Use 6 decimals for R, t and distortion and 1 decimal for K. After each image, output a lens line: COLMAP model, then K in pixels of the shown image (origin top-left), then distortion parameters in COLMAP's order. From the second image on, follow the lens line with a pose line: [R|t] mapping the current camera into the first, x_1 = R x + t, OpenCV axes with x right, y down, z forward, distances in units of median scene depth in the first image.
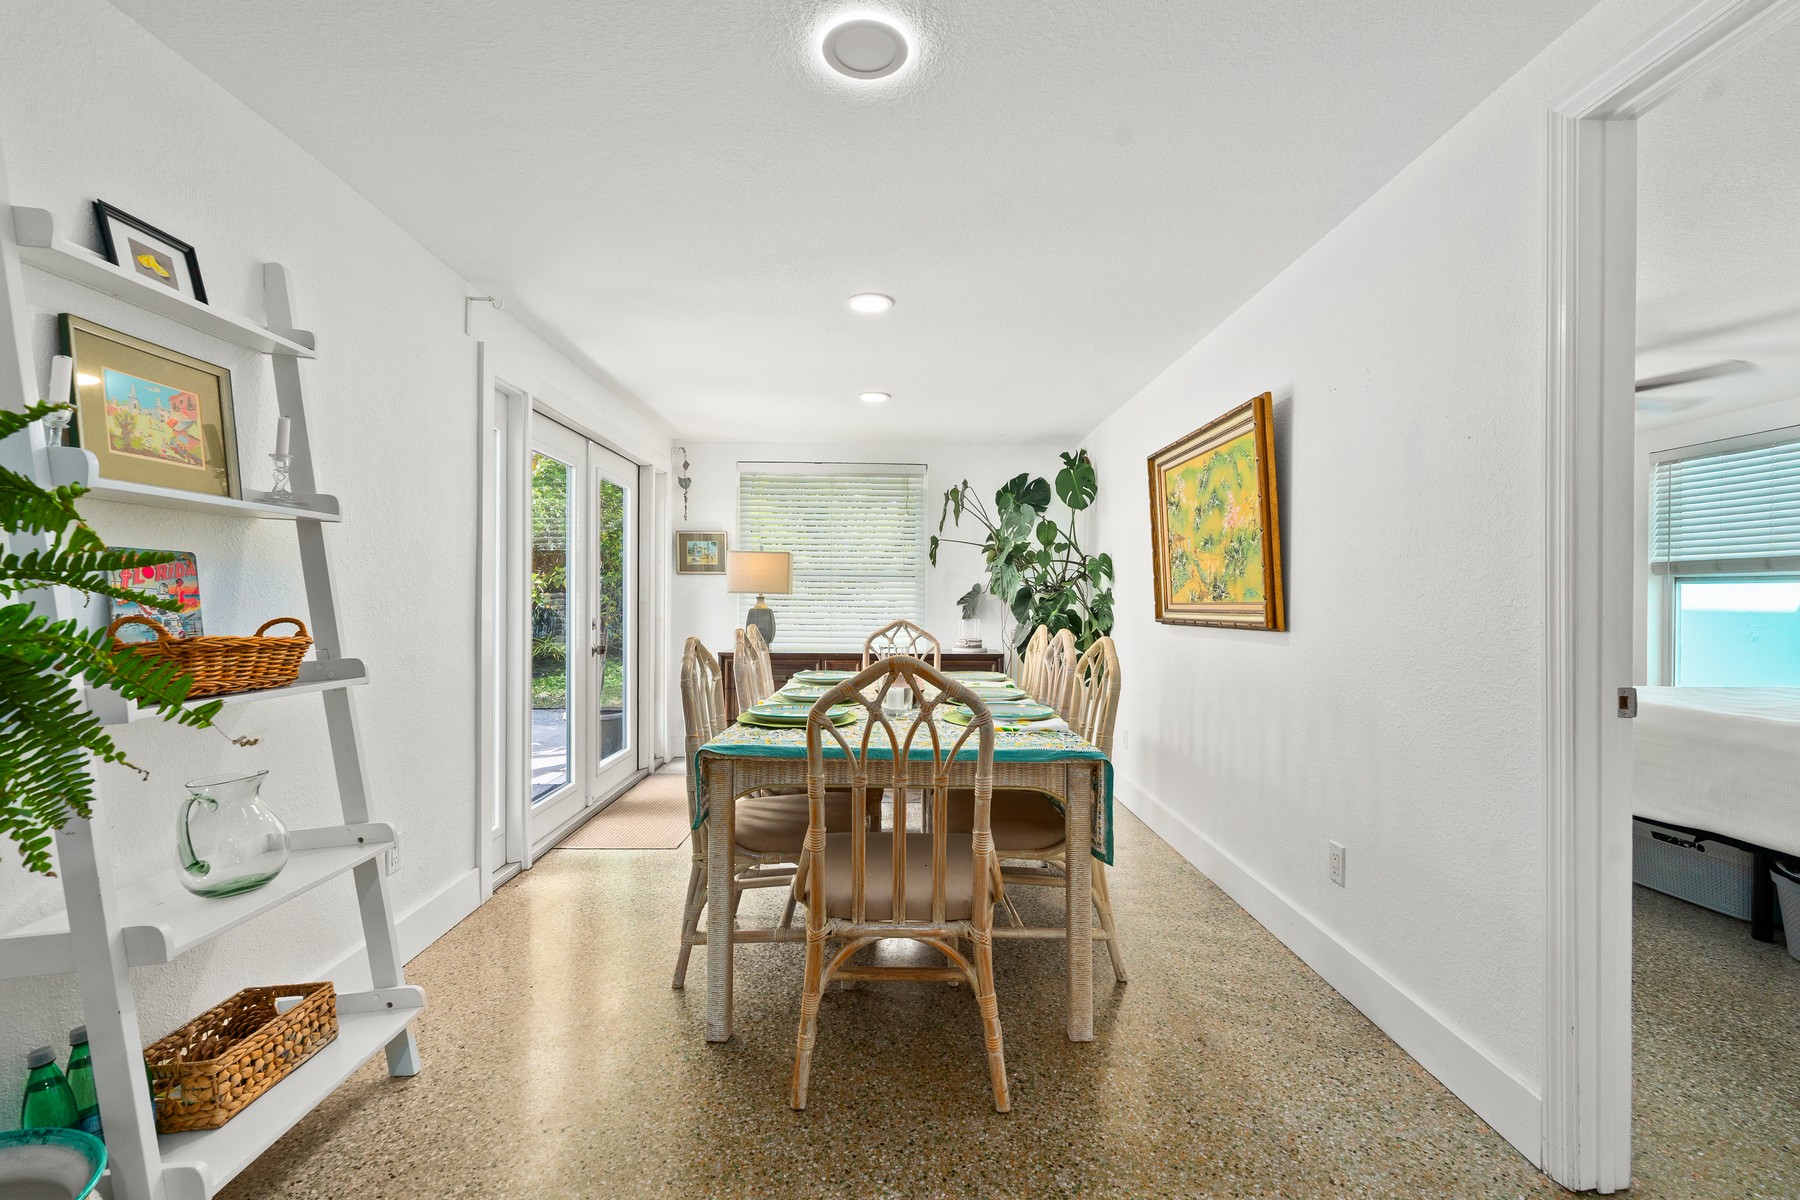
lens RADIAL K [[782.7, 0, 899.1], [0, 782.7, 589.3], [0, 0, 1]] dist [-0.008037, 0.002416]
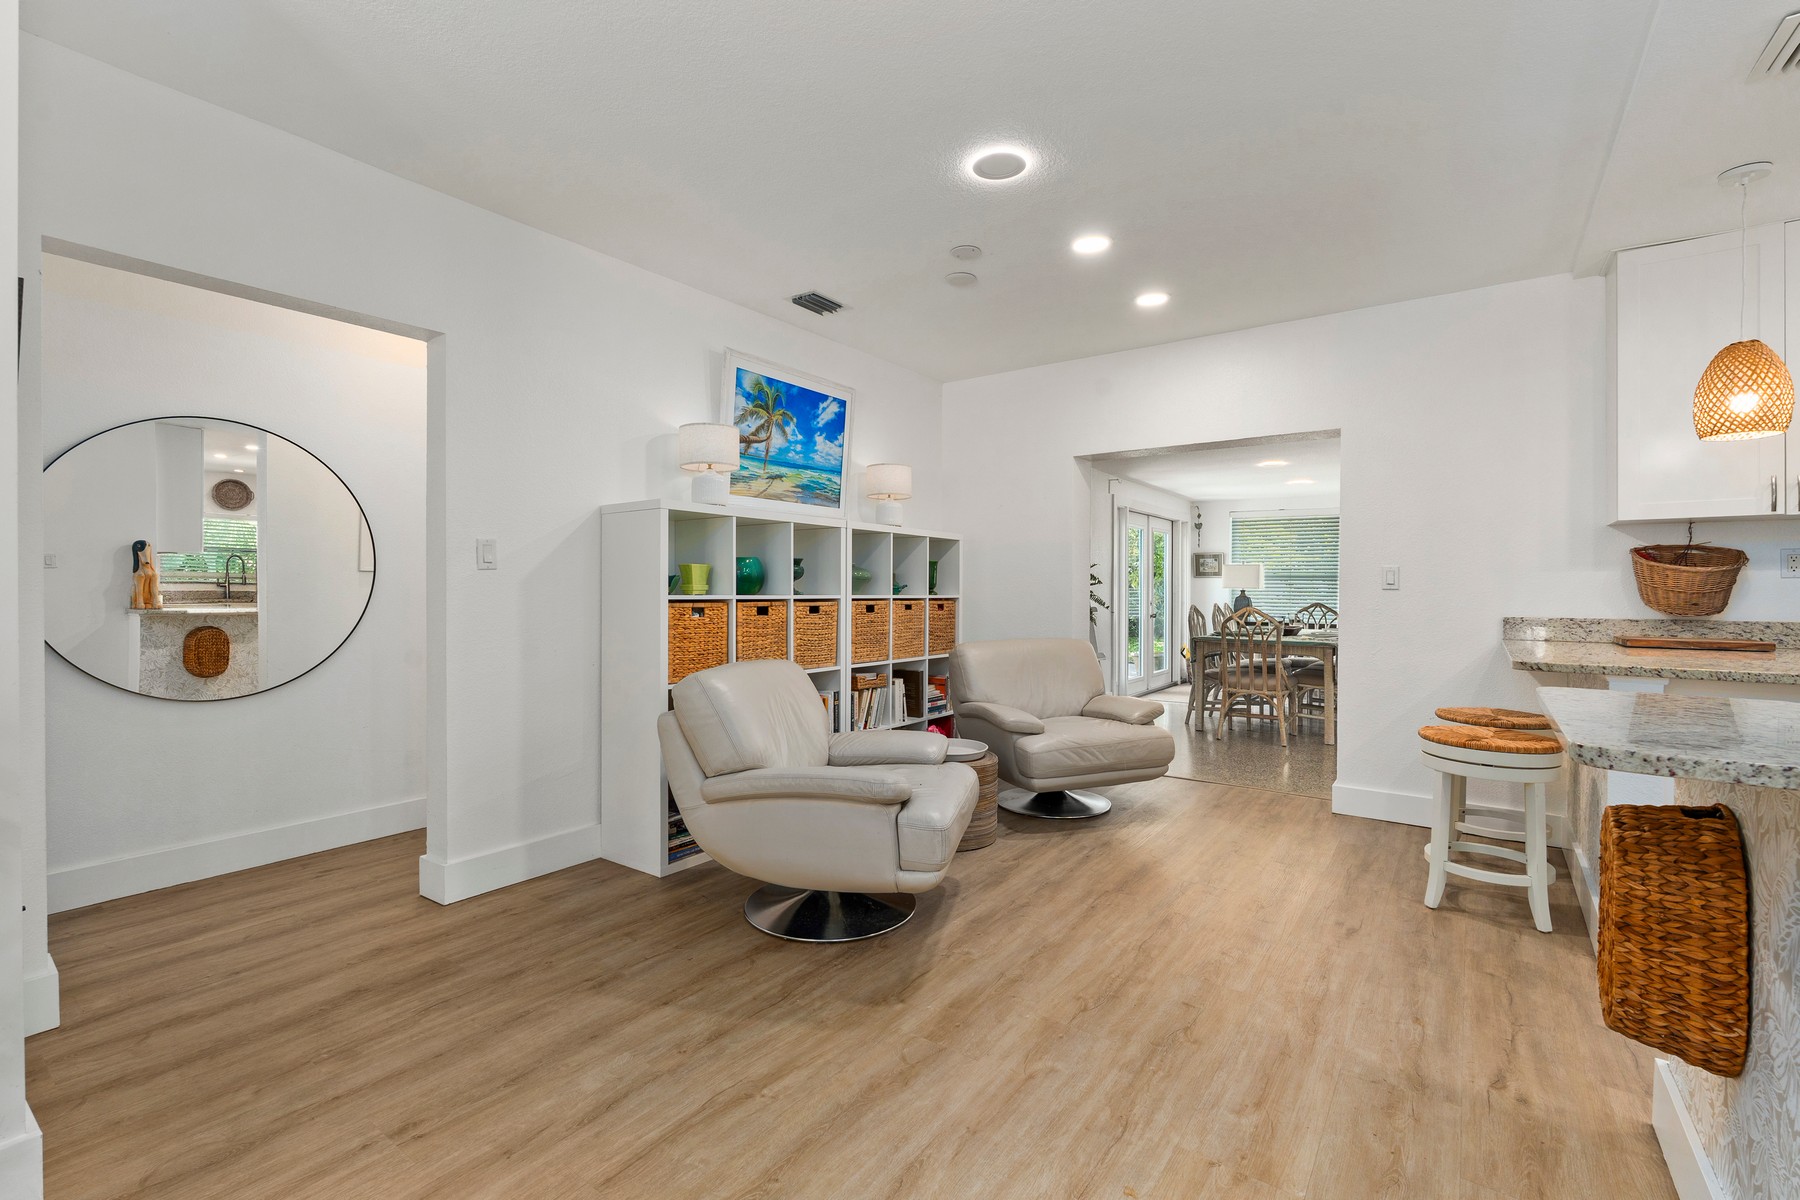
lens RADIAL K [[782.7, 0, 894.0], [0, 782.7, 589.8], [0, 0, 1]] dist [-0.008037, 0.002416]
pose [[0.789166, 0.001340, -0.614178, 0.290883], [-0.000654, 0.999999, 0.001341, 0.006531], [0.614179, -0.000657, 0.789166, -0.884517]]
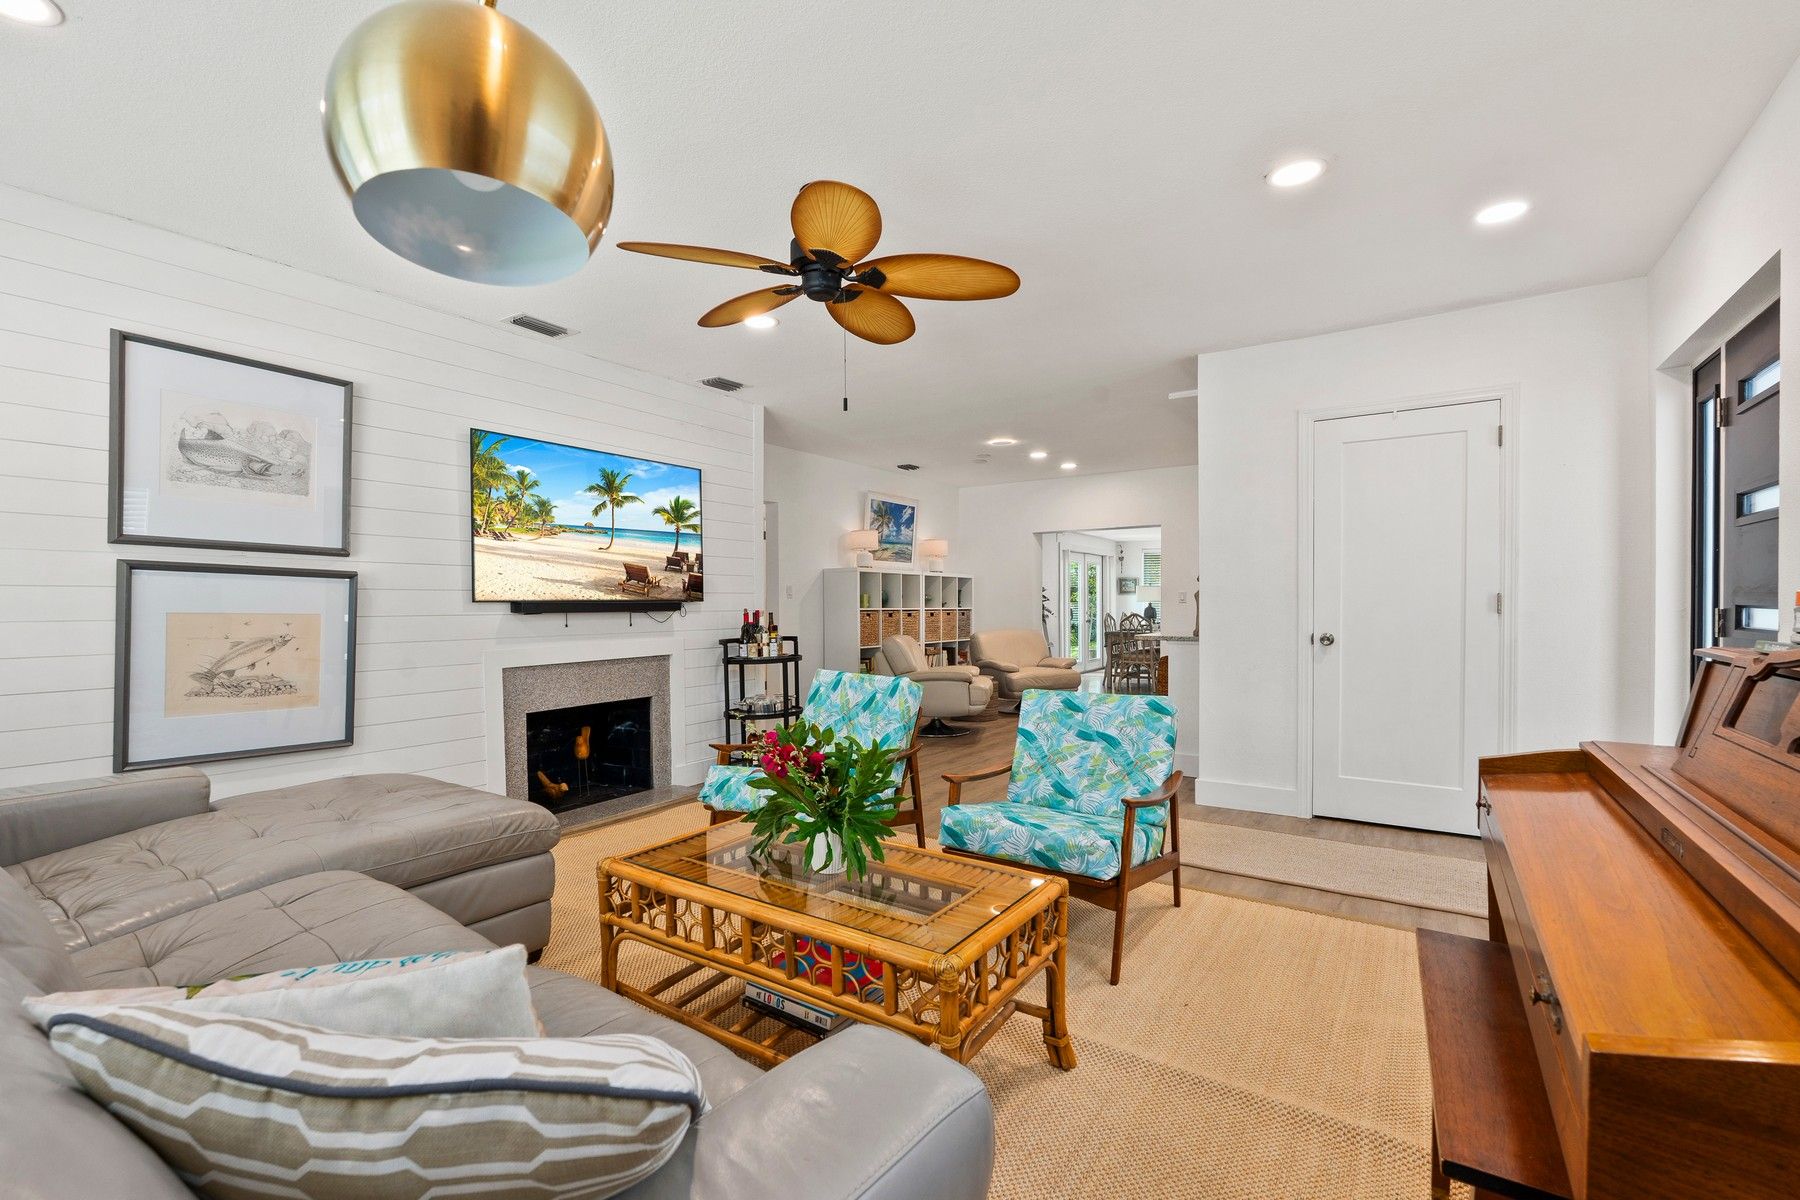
lens RADIAL K [[782.7, 0, 892.2], [0, 782.7, 606.6], [0, 0, 1]] dist [-0.008037, 0.002416]
pose [[0.813142, -0.006022, -0.582034, 0.646928], [0.009127, 0.999955, 0.002406, 0.006215], [0.581994, -0.007268, 0.813161, -1.618481]]
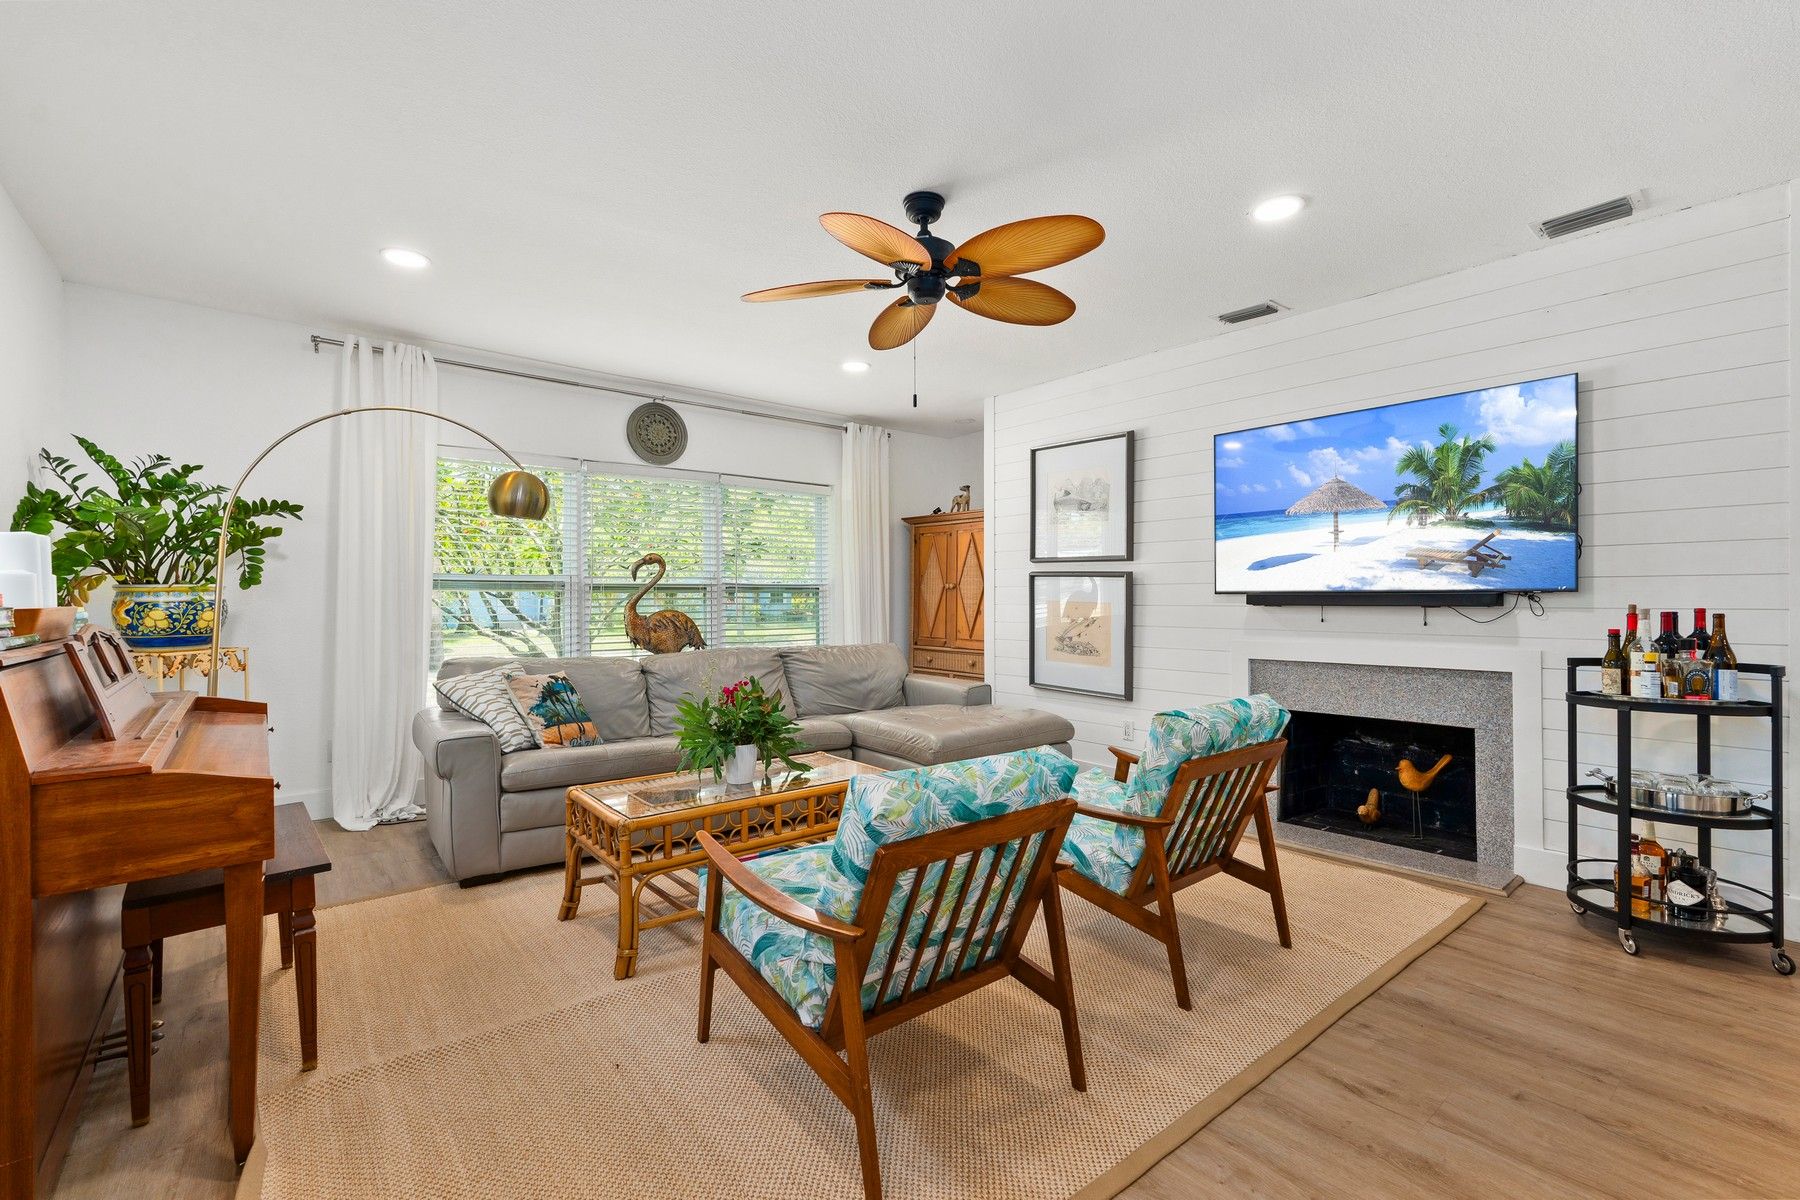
lens RADIAL K [[782.7, 0, 900.5], [0, 782.7, 603.0], [0, 0, 1]] dist [-0.008037, 0.002416]
pose [[-0.793881, -0.002271, -0.608068, 0.641930], [-0.003051, 0.999995, 0.000248, 0.010100], [0.608065, 0.002052, -0.793885, -0.826046]]
